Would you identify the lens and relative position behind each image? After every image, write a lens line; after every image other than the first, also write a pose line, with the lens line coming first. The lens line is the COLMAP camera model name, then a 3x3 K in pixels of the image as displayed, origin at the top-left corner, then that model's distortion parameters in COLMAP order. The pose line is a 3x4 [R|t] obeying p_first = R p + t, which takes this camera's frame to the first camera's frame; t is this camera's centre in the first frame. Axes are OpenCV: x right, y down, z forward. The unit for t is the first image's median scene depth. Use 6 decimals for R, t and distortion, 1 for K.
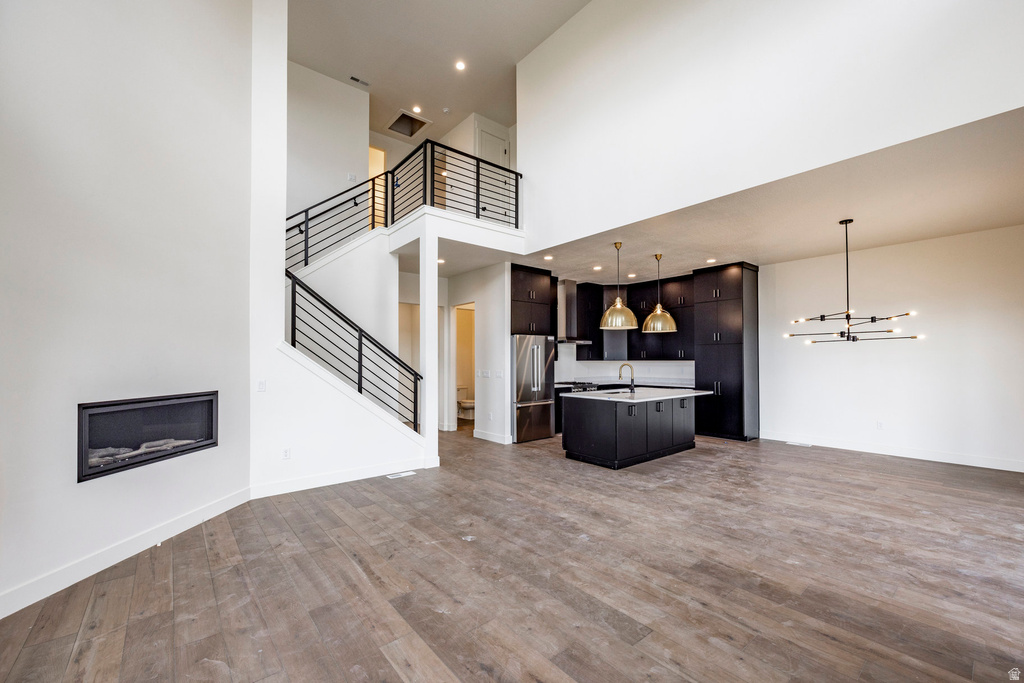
lens RADIAL K [[422.3, 0, 508.7], [0, 422.3, 354.6], [0, 0, 1]] dist [-0.004365, 0.000350]
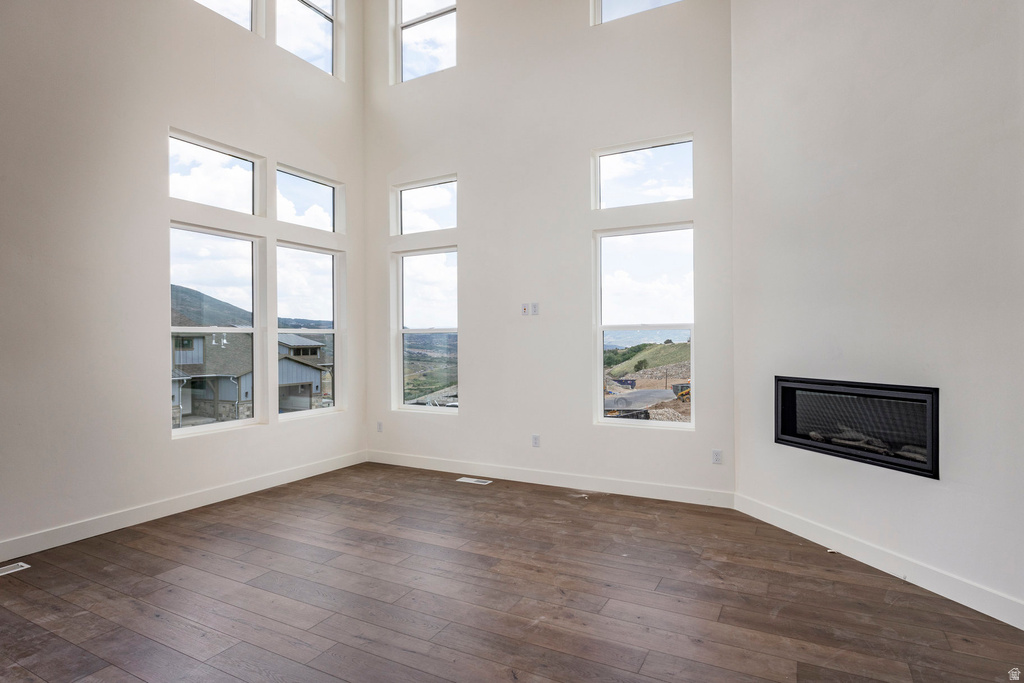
lens RADIAL K [[519.0, 0, 531.8], [0, 519.0, 350.5], [0, 0, 1]] dist [-0.010353, 0.001860]
pose [[-0.911007, 0.005224, -0.412357, 0.093017], [0.006959, 0.999972, -0.002708, 0.024619], [0.412331, -0.005337, -0.911018, 1.058231]]
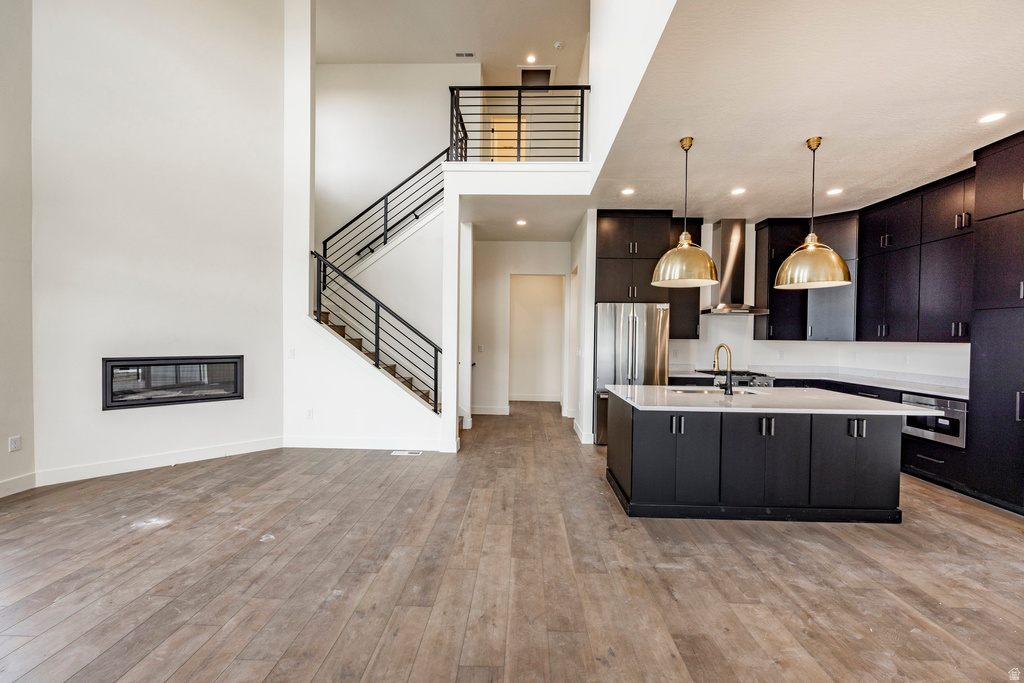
lens RADIAL K [[411.3, 0, 507.4], [0, 411.3, 342.3], [0, 0, 1]] dist [-0.004568, 0.000328]
pose [[0.745496, 0.022190, -0.666140, 0.521565], [-0.006809, 0.999647, 0.025680, 0.007972], [0.666475, -0.014609, 0.745384, 0.451907]]
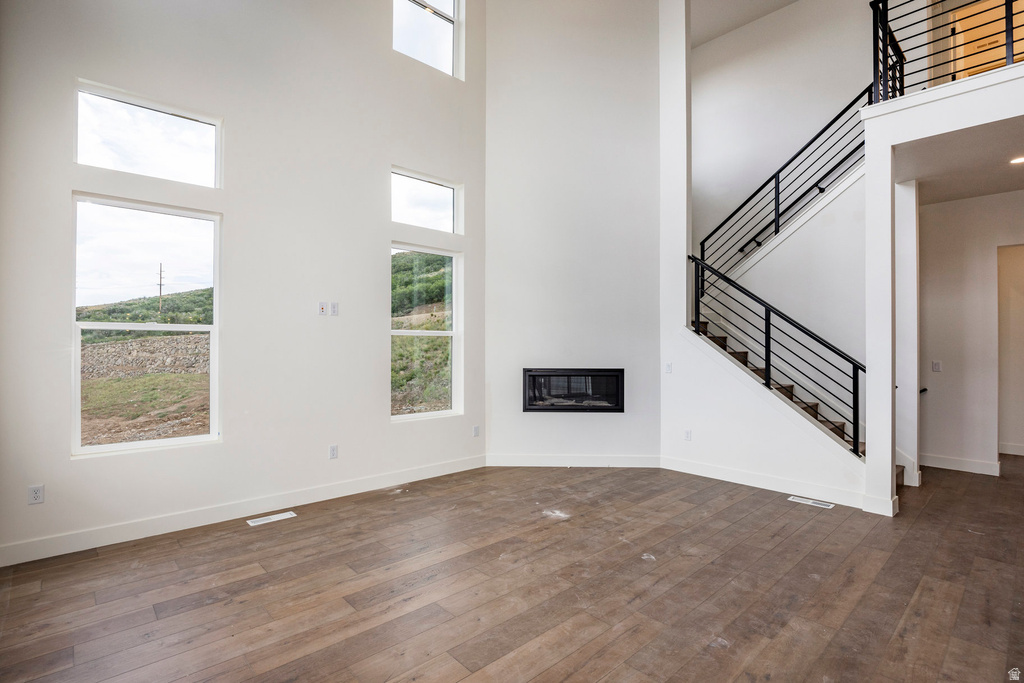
lens RADIAL K [[484.0, 0, 509.4], [0, 484.0, 342.5], [0, 0, 1]] dist [-0.015285, 0.002112]
pose [[0.046904, -0.003381, -0.998894, 0.540256], [0.008353, 0.999961, -0.002993, 0.007087], [0.998864, -0.008203, 0.046930, 0.435790]]
